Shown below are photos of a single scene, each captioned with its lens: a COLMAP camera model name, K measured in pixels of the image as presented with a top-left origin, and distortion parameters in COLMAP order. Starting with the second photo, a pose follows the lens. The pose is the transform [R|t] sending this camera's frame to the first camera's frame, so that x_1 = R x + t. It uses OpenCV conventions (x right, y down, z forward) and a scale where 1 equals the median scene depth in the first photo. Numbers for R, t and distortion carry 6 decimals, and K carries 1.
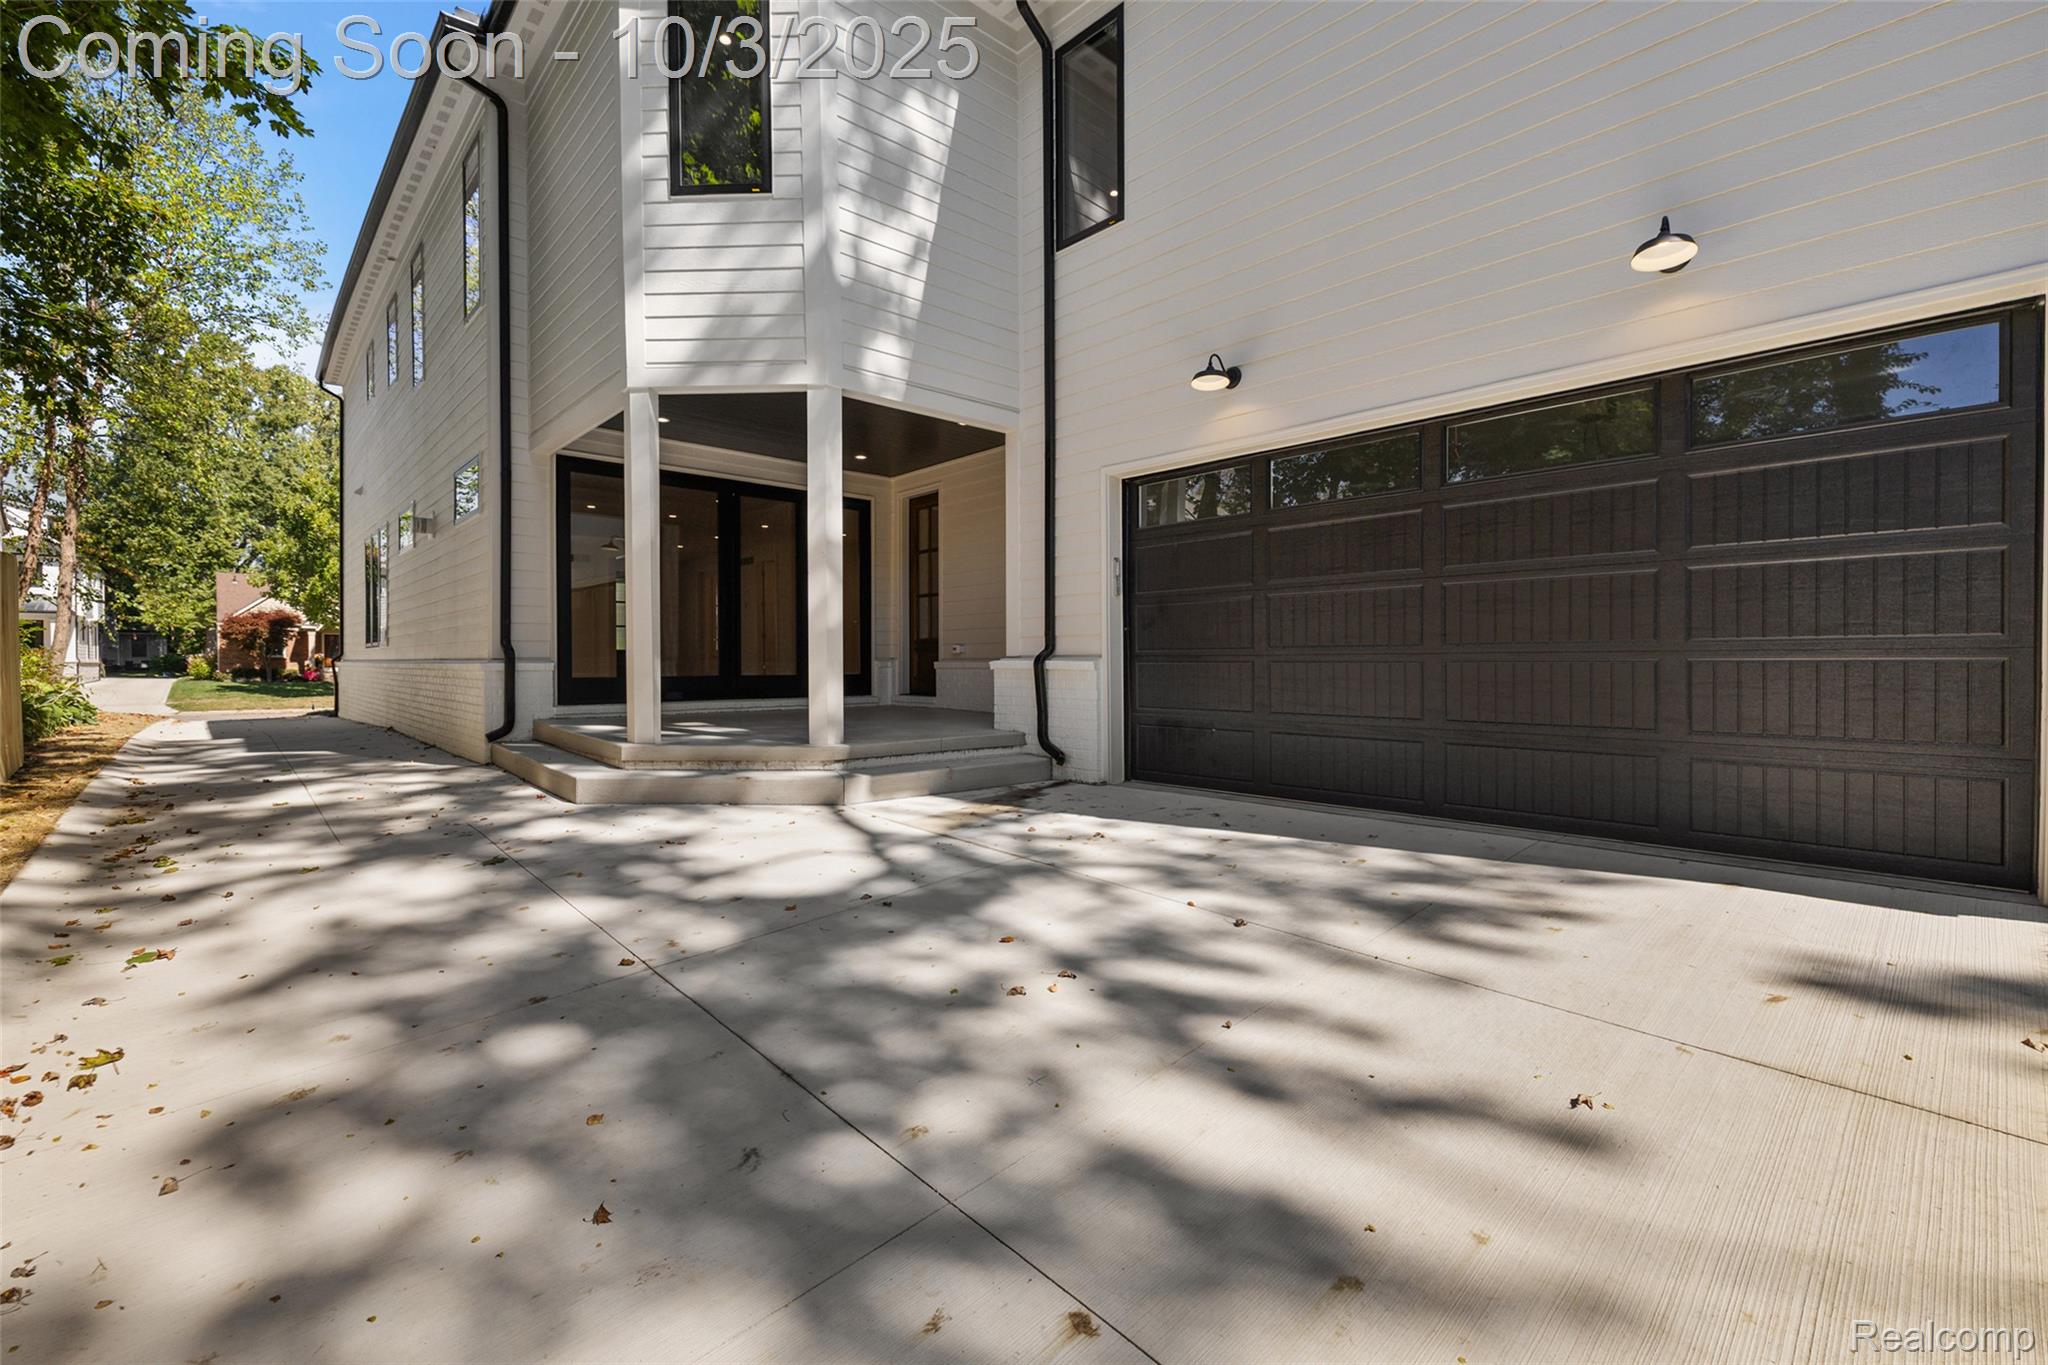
lens RADIAL K [[873.6, 0, 1019.9], [0, 873.6, 683.3], [0, 0, 1]] dist [0.003654, 0.000135]
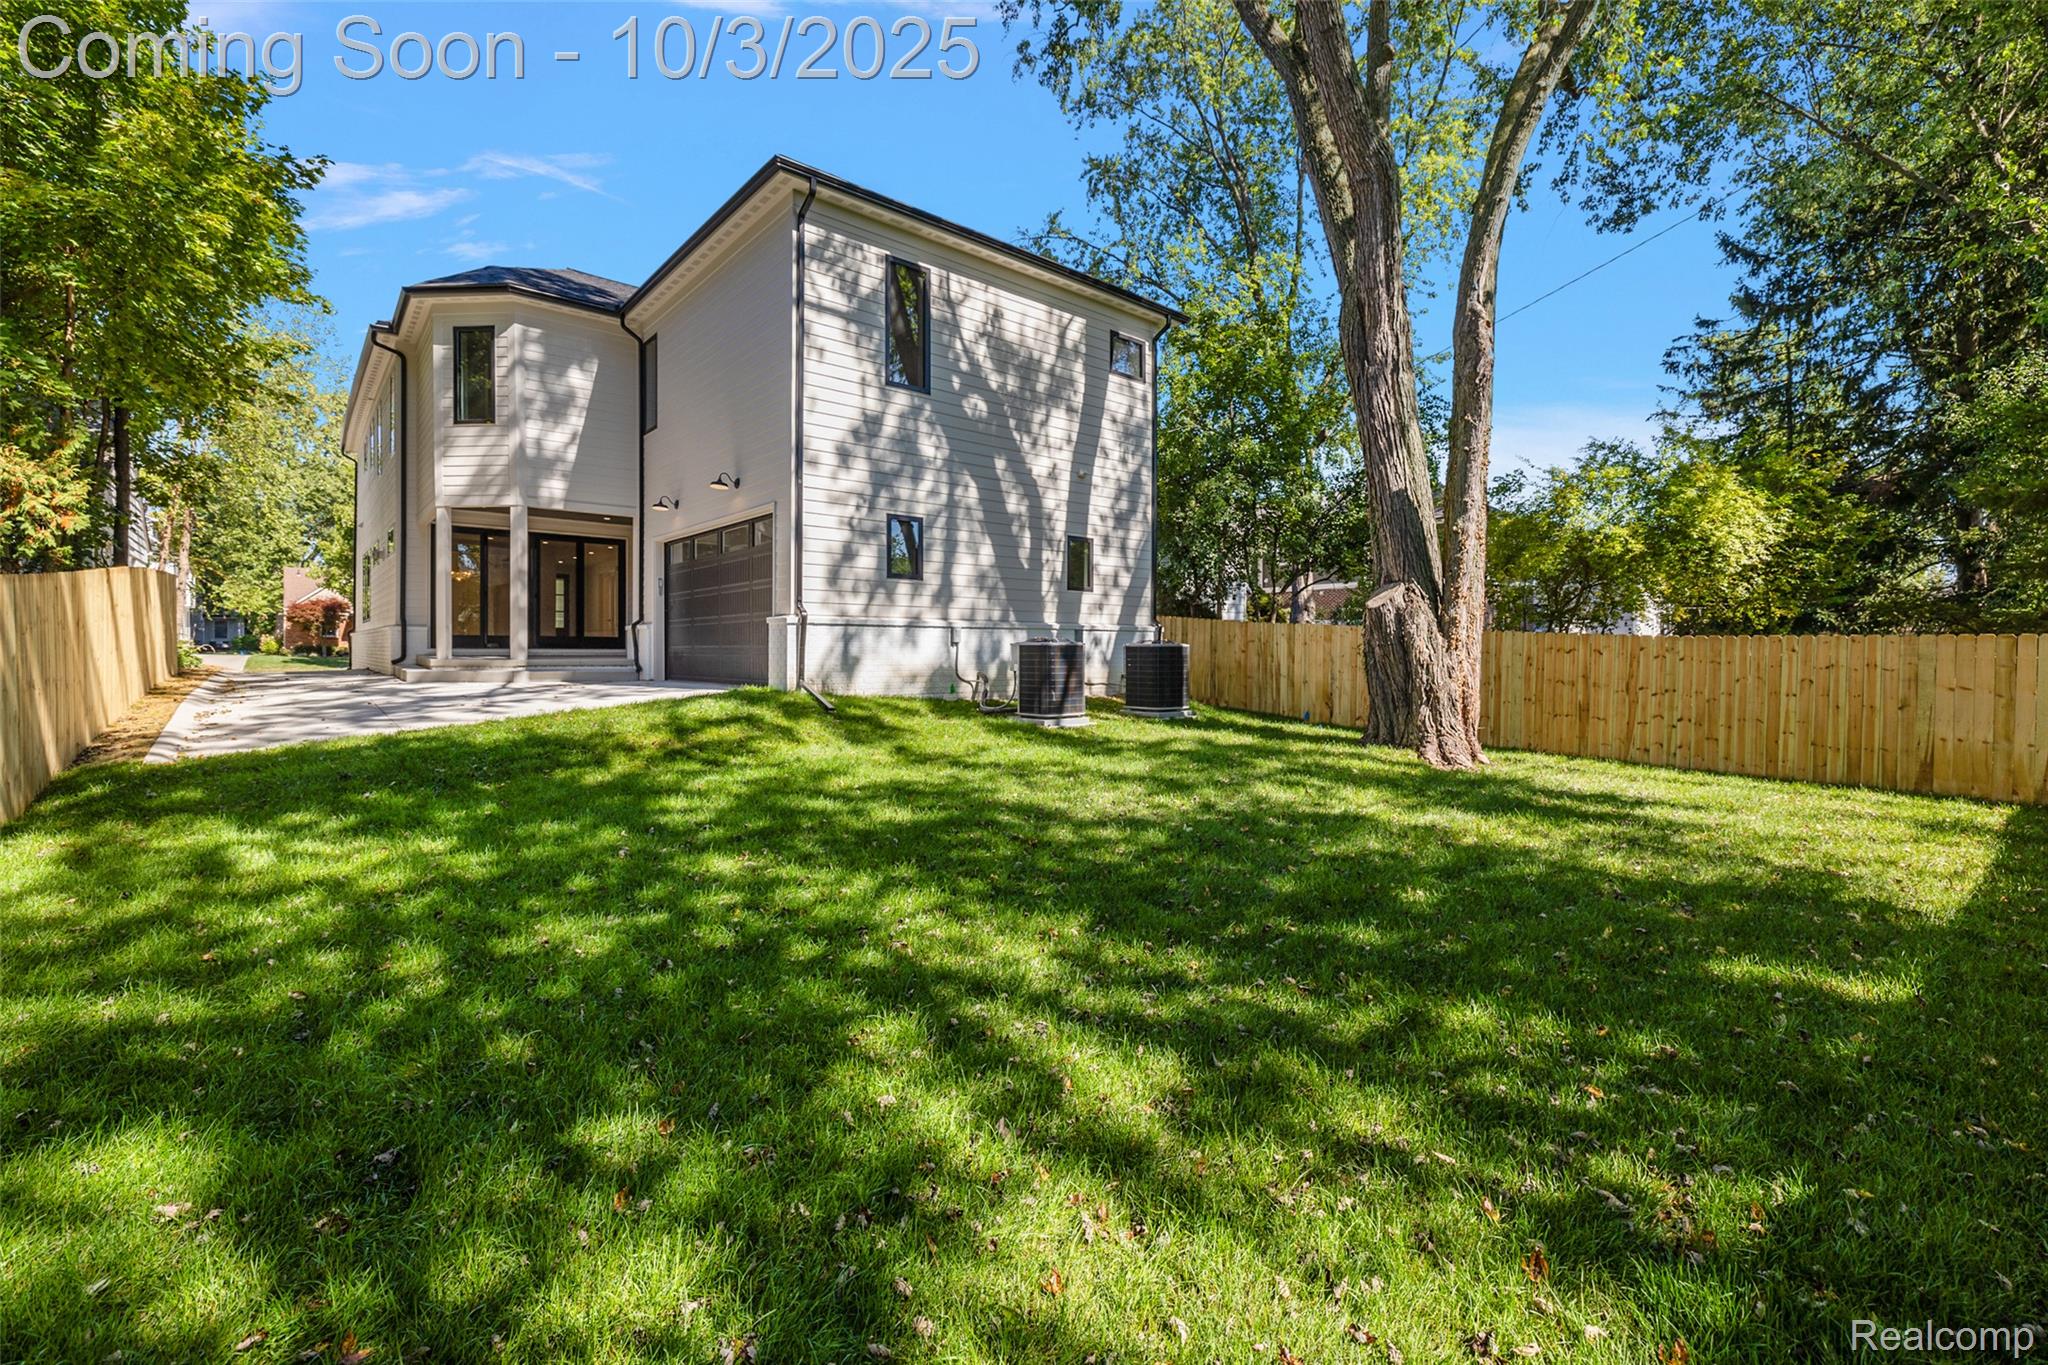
lens RADIAL K [[873.6, 0, 1028.2], [0, 873.6, 666.7], [0, 0, 1]] dist [0.003654, 0.000135]
pose [[0.999109, 0.006587, -0.041696, 0.194587], [-0.006874, 0.999954, -0.006742, 0.015134], [0.041649, 0.007022, 0.999108, -0.199511]]
